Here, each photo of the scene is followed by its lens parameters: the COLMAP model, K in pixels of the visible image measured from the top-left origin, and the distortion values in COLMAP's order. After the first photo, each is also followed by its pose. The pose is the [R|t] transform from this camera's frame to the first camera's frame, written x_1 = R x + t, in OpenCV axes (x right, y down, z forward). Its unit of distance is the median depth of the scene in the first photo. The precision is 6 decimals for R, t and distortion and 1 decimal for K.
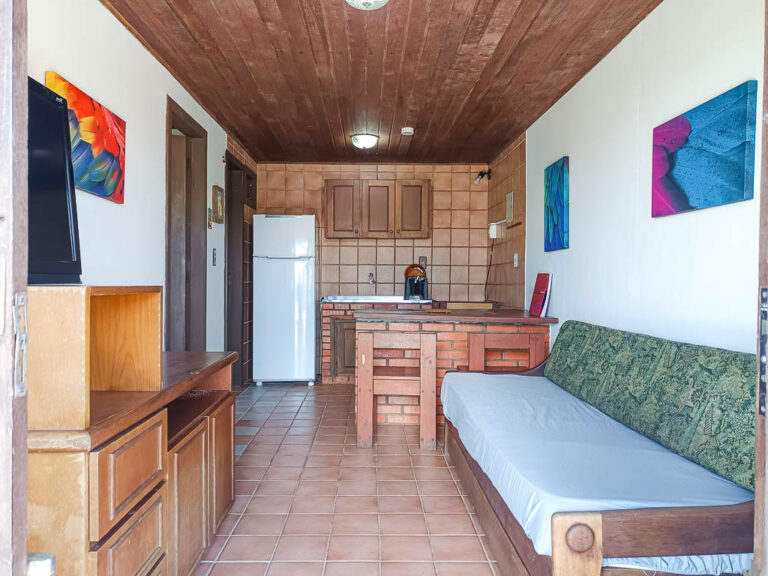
lens RADIAL K [[546.0, 0, 384.0], [0, 546.0, 288.0], [0, 0, 1]] dist [-0.035320, 0.003341]
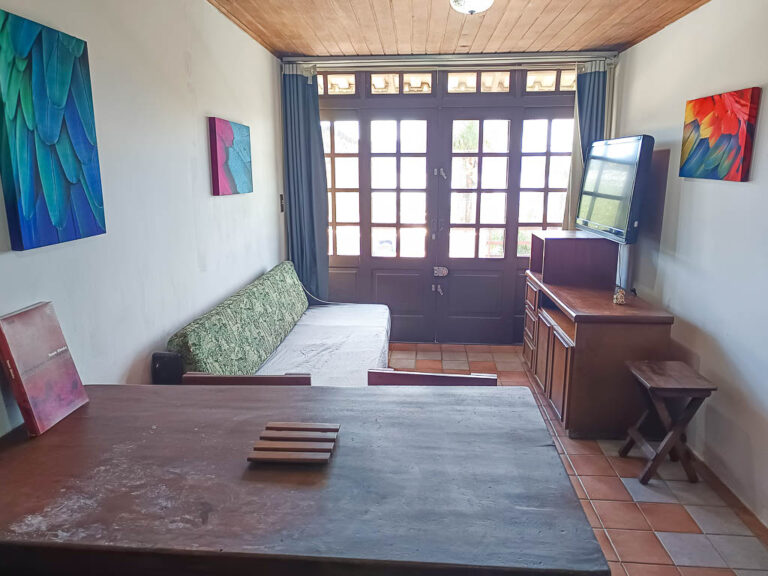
lens RADIAL K [[546.0, 0, 384.0], [0, 546.0, 288.0], [0, 0, 1]] dist [-0.035320, 0.003341]
pose [[-0.995944, -0.022802, 0.087035, 0.034319], [-0.002509, 0.974014, 0.226473, -0.210250], [-0.089937, 0.225337, -0.970121, 2.215473]]
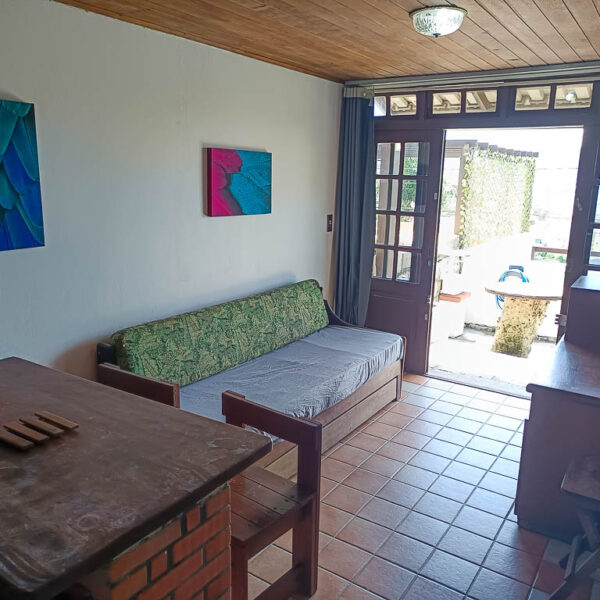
lens RADIAL K [[539.0, 0, 300.0], [0, 539.0, 315.1], [0, 0, 1]] dist [-0.083754, 0.003665]
pose [[-0.805390, -0.159583, 0.570859, -0.482761], [-0.007242, 0.965654, 0.259729, -0.247909], [-0.592701, 0.205049, -0.778884, 1.998950]]
